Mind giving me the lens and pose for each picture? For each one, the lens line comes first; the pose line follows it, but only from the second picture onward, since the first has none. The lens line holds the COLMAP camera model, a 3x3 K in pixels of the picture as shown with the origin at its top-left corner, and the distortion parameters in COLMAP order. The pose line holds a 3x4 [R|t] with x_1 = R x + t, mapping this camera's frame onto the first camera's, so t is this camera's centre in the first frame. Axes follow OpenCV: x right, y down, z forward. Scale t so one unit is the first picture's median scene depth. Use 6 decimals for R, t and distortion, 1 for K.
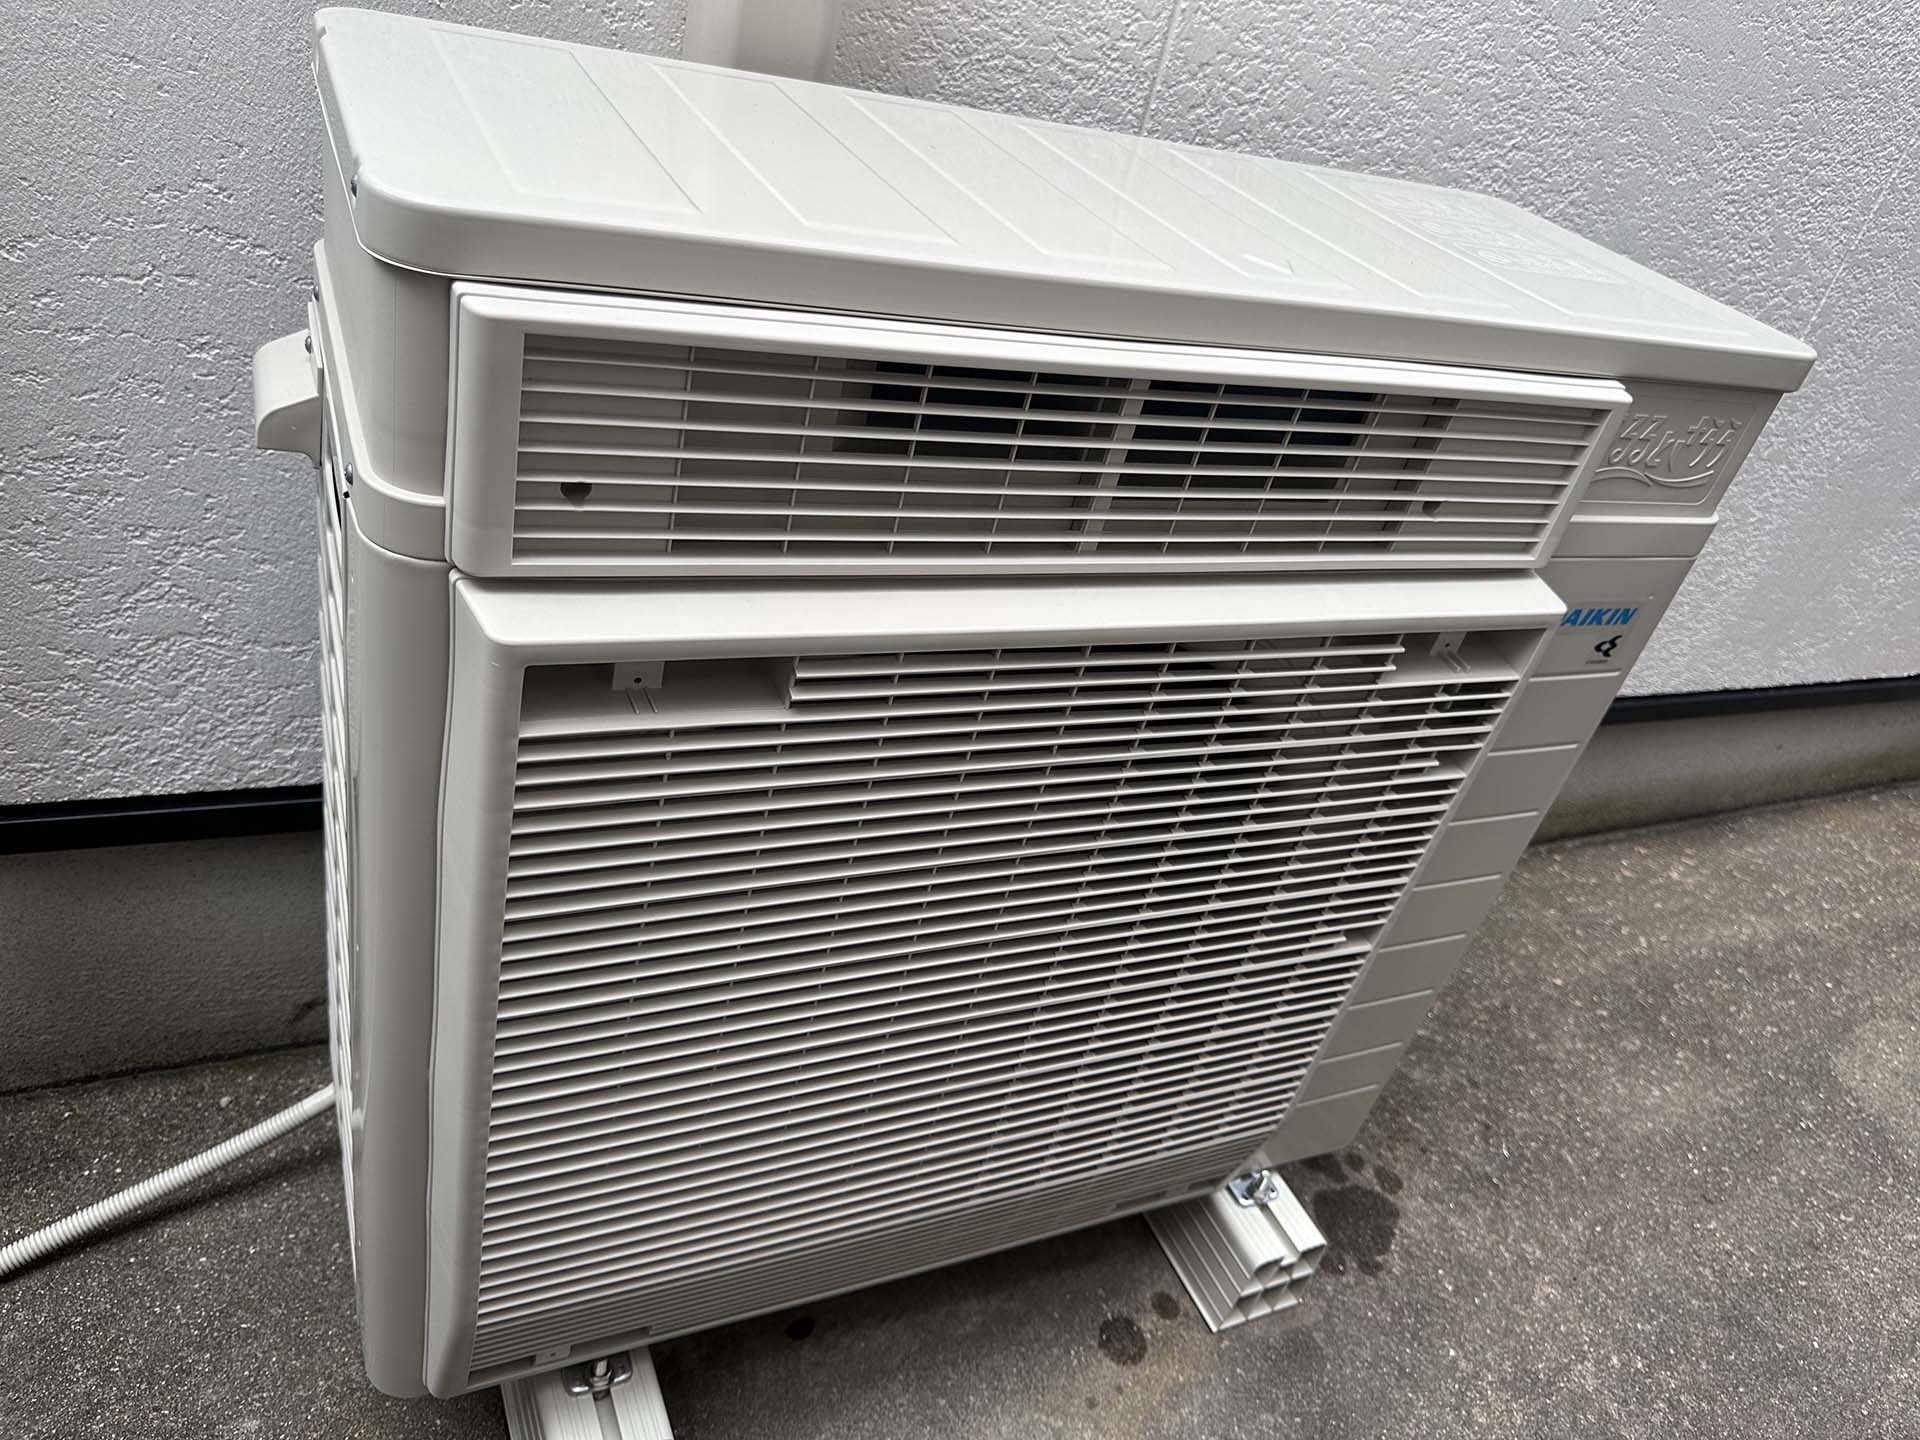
lens RADIAL K [[1382.2, 0, 962.4], [0, 1382.2, 714.9], [0, 0, 1]] dist [0.001031, -0.013076]
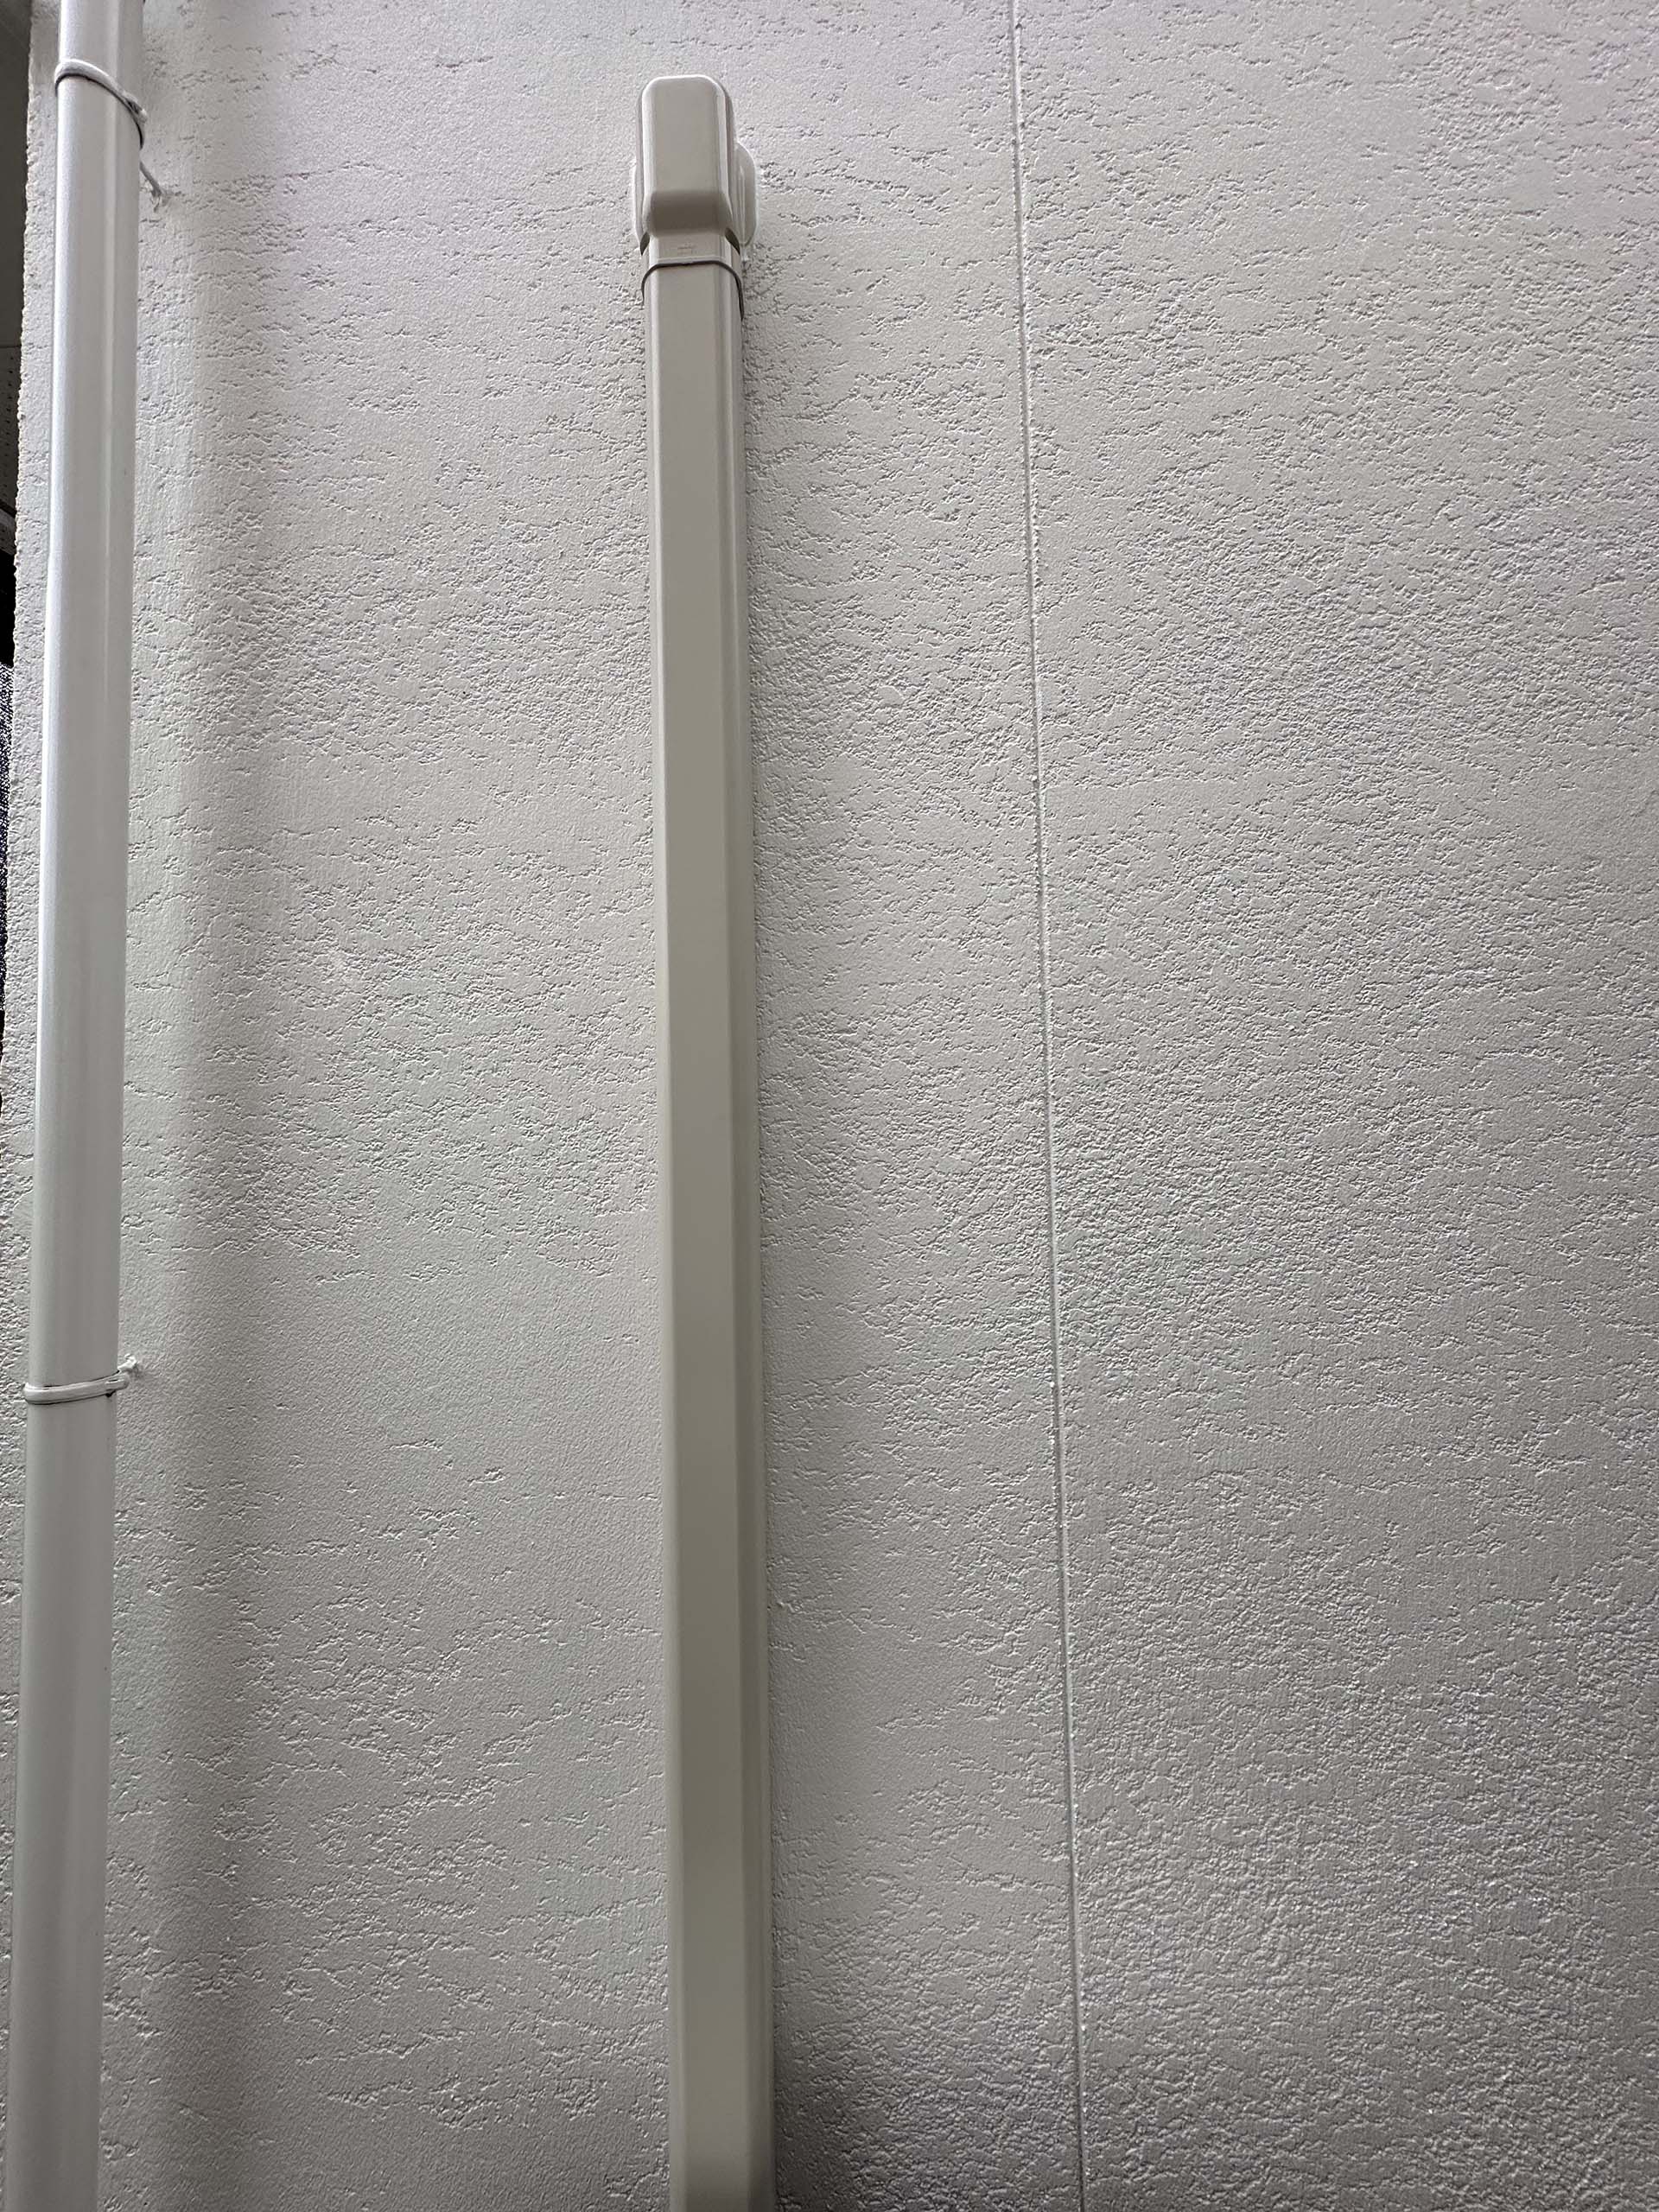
lens RADIAL K [[883.8, 0, 825.2], [0, 883.8, 1106.4], [0, 0, 1]] dist [-0.000433, 0.000458]
pose [[0.872431, -0.264103, -0.411234, 0.439037], [-0.044261, 0.795270, -0.604638, -0.595064], [0.486729, 0.545707, 0.682128, -0.092543]]
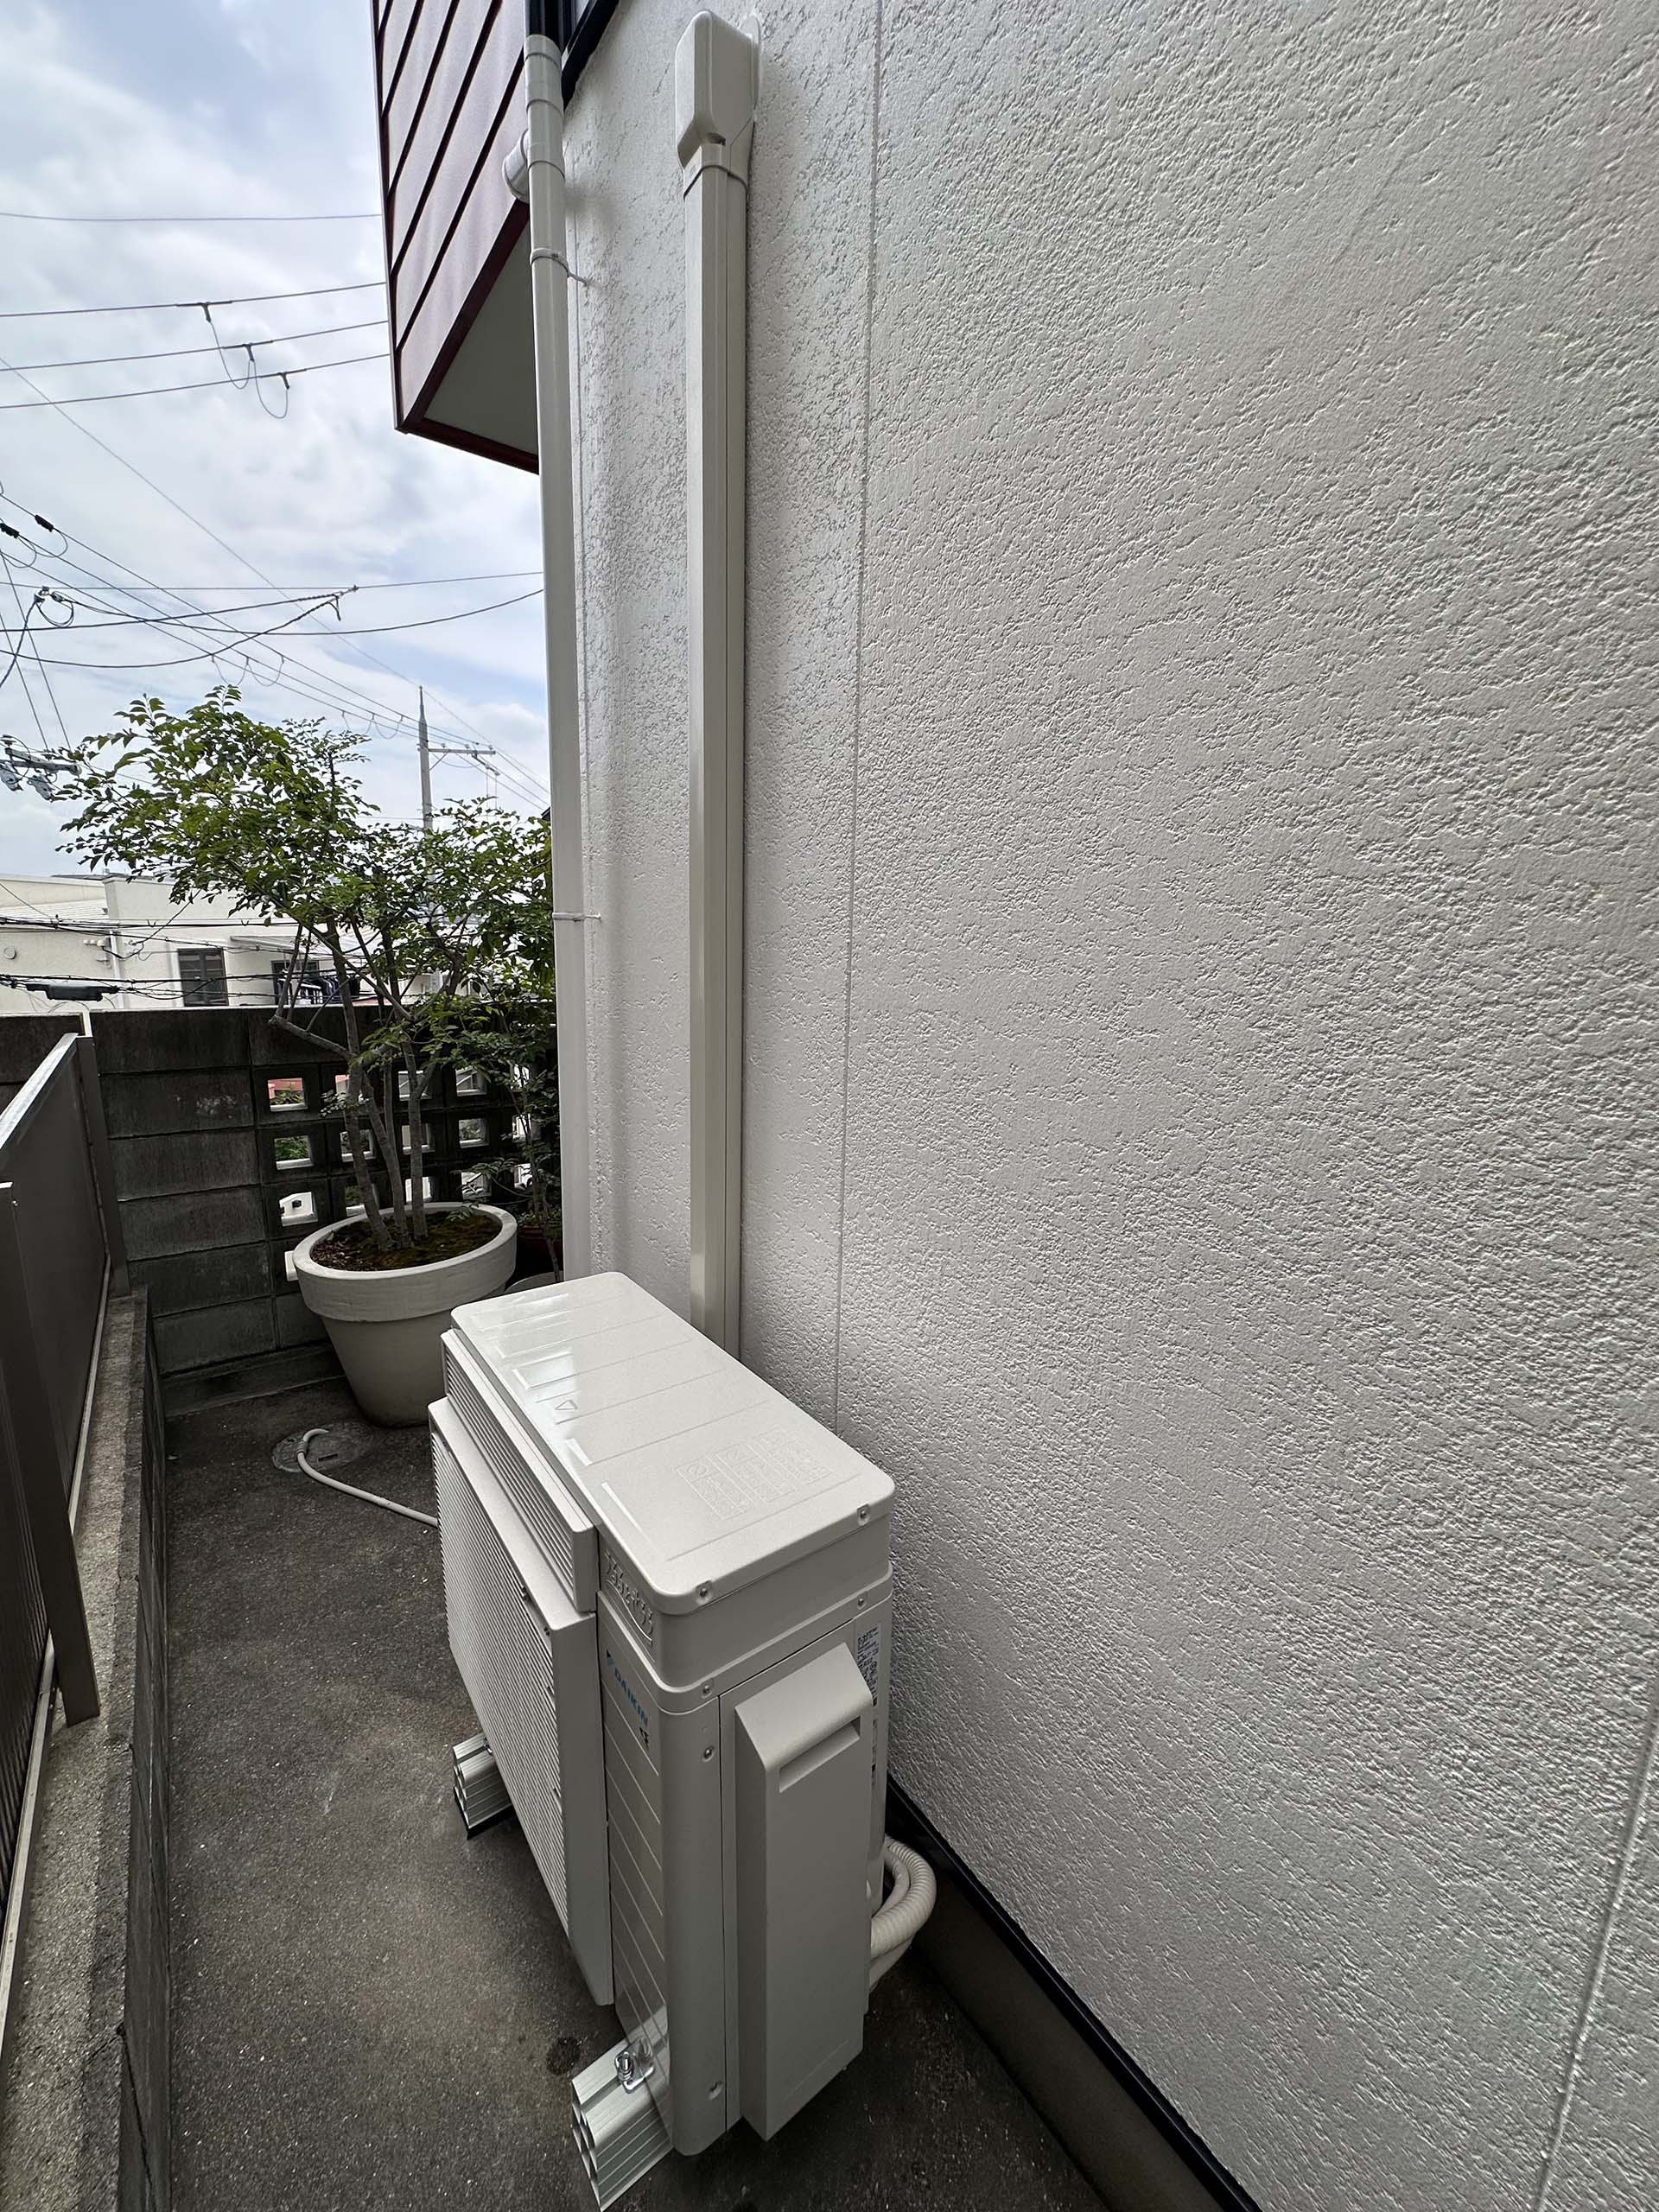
lens RADIAL K [[883.8, 0, 825.2], [0, 883.8, 1106.4], [0, 0, 1]] dist [-0.000433, 0.000458]
pose [[0.204162, -0.034941, -0.978313, 1.274087], [-0.509113, 0.849791, -0.136597, -0.528053], [0.836135, 0.525960, 0.155706, 0.522949]]
